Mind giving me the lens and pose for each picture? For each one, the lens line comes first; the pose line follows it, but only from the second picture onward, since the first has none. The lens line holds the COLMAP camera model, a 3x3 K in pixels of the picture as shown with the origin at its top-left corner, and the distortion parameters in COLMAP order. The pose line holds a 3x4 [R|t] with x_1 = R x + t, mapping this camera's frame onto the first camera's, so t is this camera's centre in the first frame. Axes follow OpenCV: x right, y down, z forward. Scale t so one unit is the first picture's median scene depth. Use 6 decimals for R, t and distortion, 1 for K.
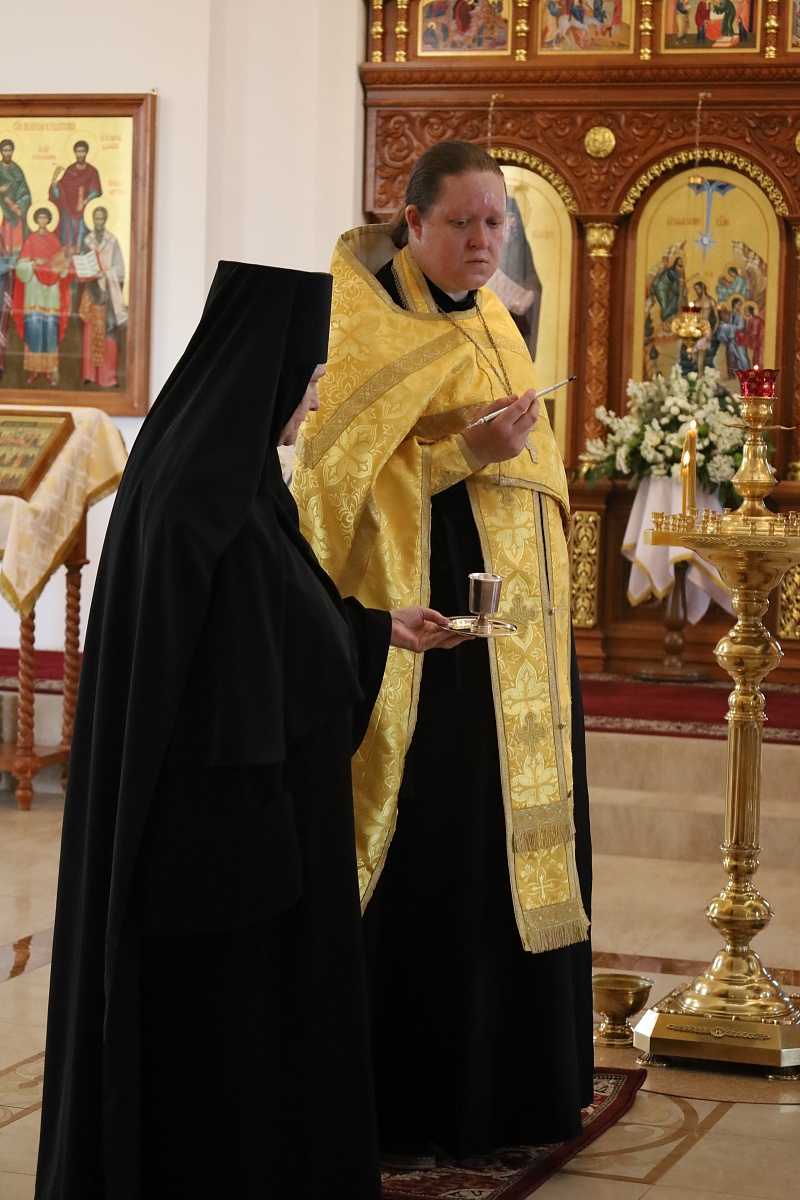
lens RADIAL K [[2870.7, 0, 400.0], [0, 2870.7, 600.0], [0, 0, 1]] dist [-0.035443, 0.216968]
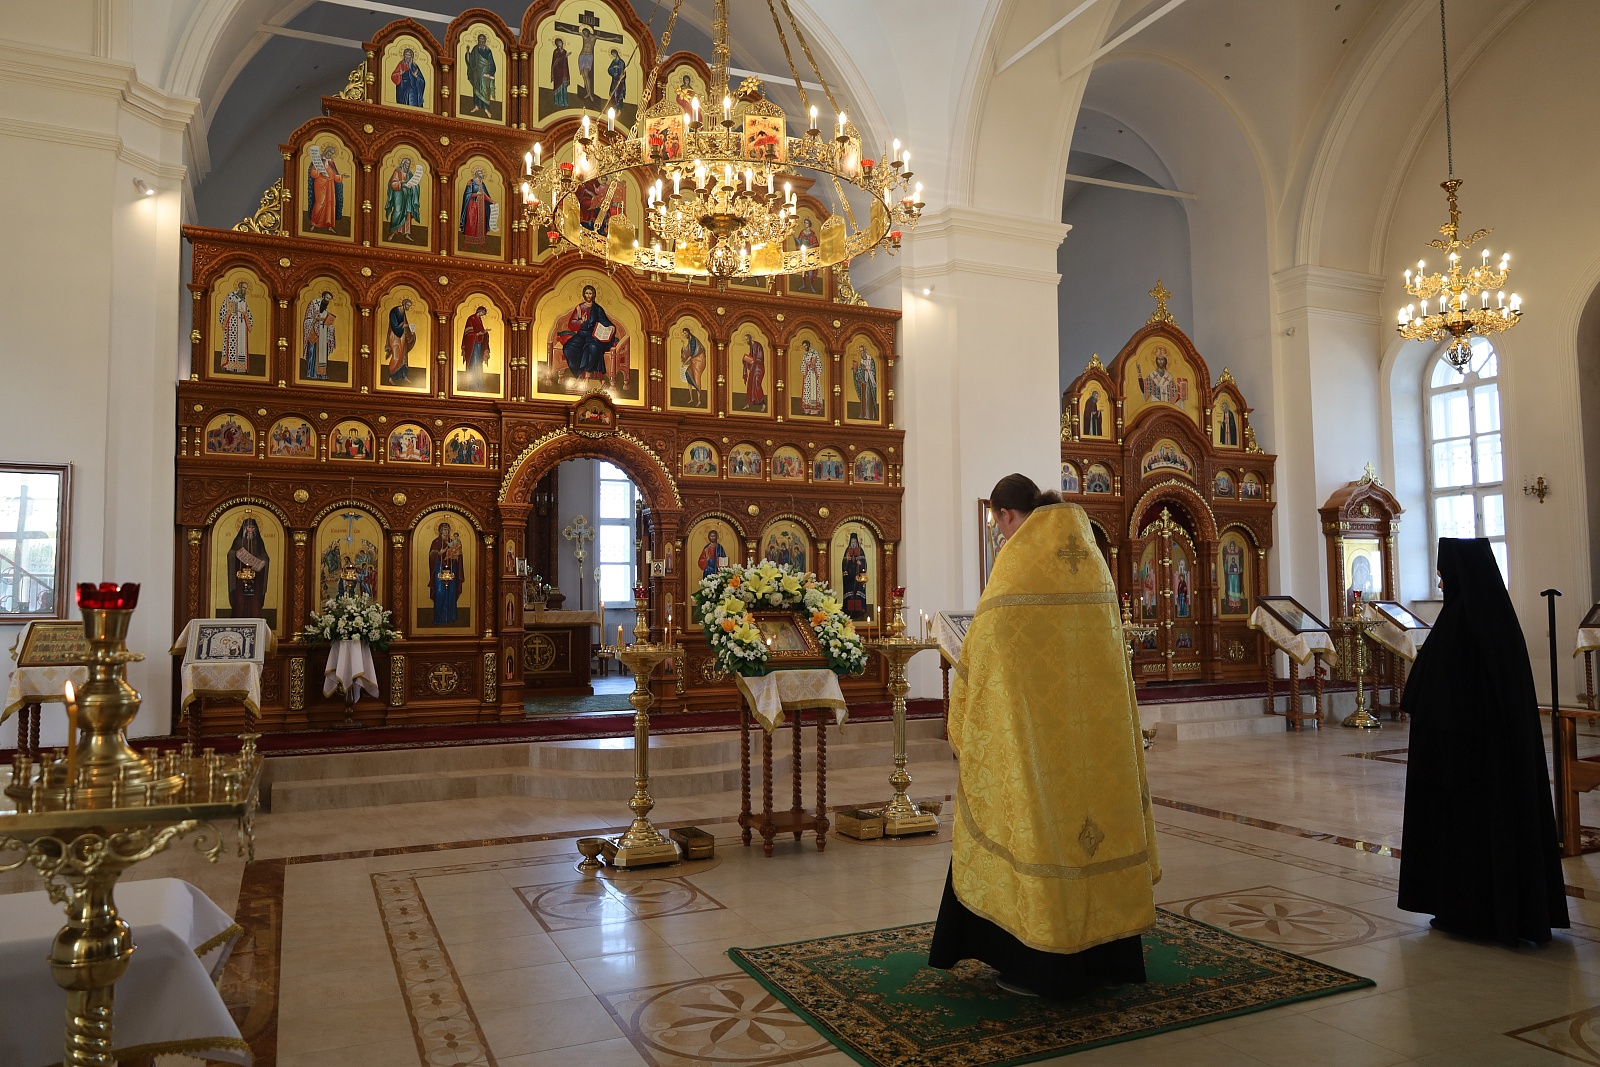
lens RADIAL K [[1076.6, 0, 821.6], [0, 1076.6, 528.6], [0, 0, 1]] dist [-0.031314, -0.001784]
pose [[0.699113, 0.017059, 0.714807, -0.250529], [0.082018, 0.991203, -0.103872, -0.010635], [-0.710291, 0.131245, 0.691564, 0.115005]]
